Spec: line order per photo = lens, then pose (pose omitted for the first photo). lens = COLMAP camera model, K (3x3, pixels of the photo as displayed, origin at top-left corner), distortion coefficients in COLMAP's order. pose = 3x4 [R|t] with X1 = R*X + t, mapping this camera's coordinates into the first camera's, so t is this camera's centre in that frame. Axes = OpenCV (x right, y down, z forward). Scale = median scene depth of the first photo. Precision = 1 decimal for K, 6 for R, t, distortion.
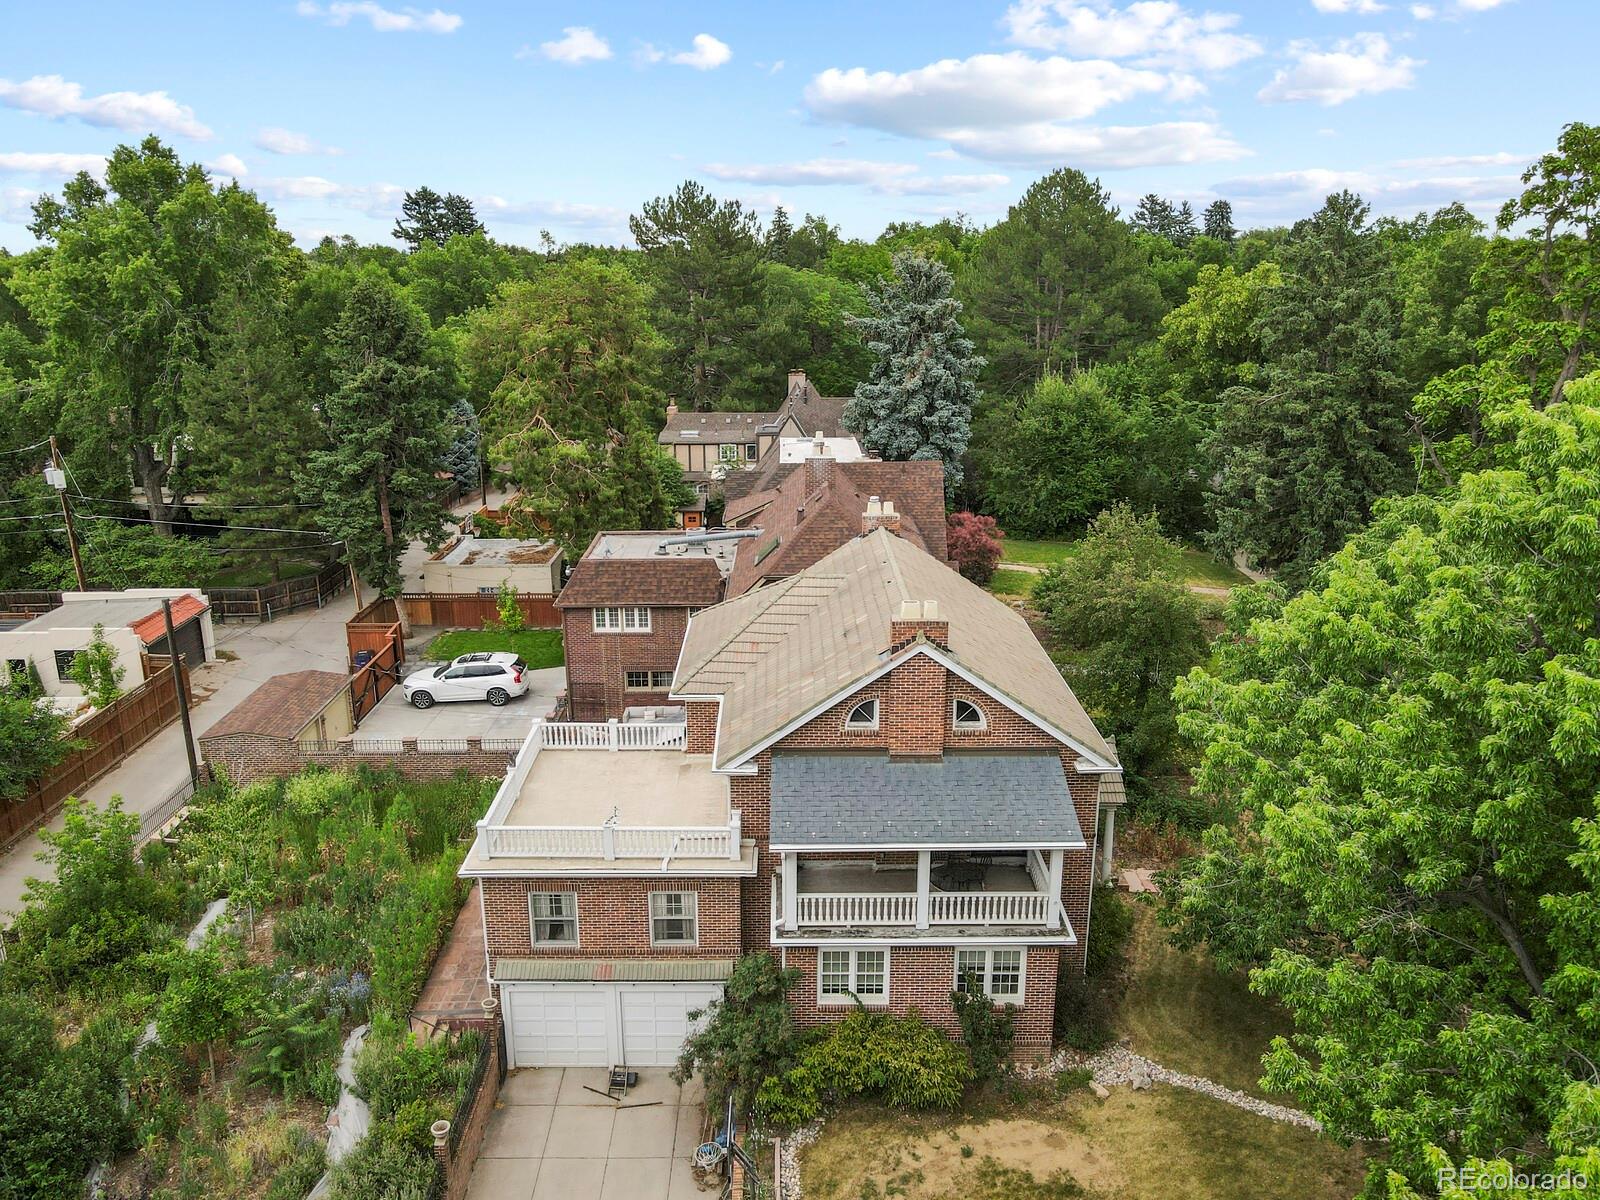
lens RADIAL K [[1155.0, 0, 800.0], [0, 1155.0, 600.0], [0, 0, 1]] dist [-0.009904, 0.051609]
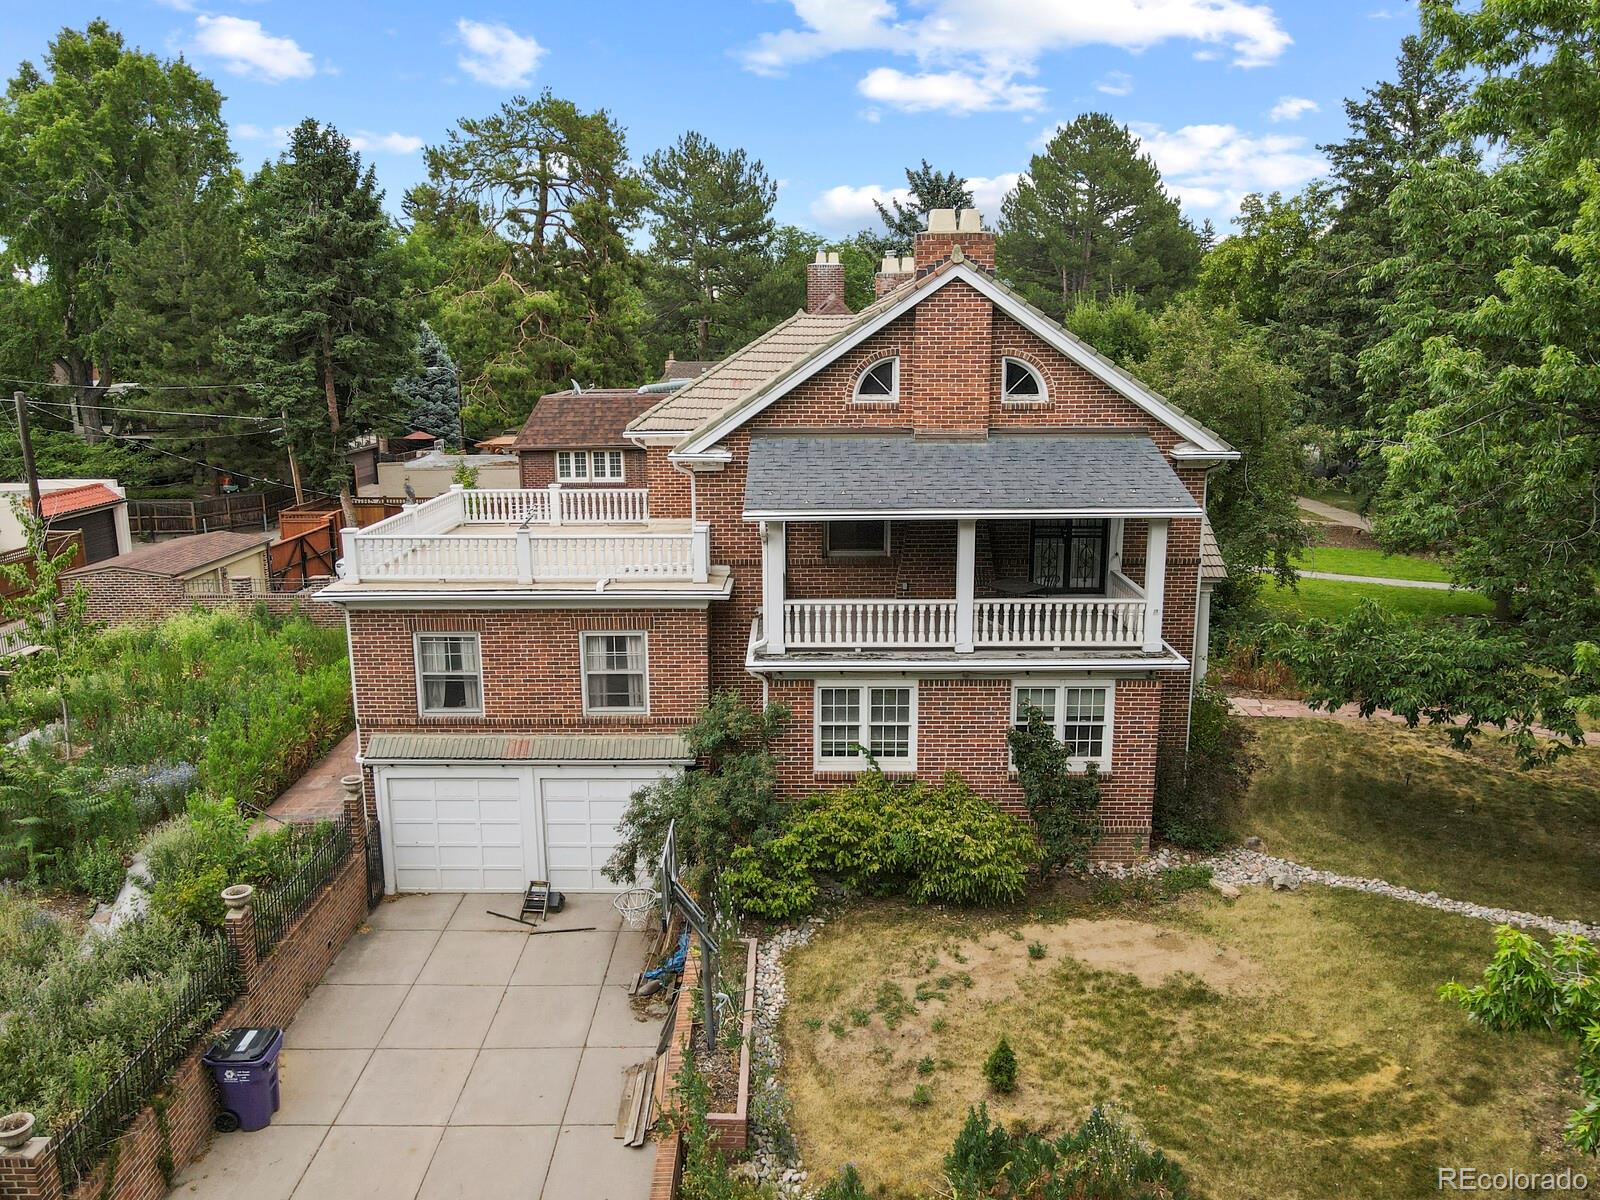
lens RADIAL K [[1155.0, 0, 800.0], [0, 1155.0, 600.0], [0, 0, 1]] dist [0.011549, 0.005792]
pose [[0.999911, -0.001828, -0.013245, 0.015902], [0.000901, 0.997571, -0.069654, 0.294412], [0.013340, 0.069636, 0.997483, 0.293526]]
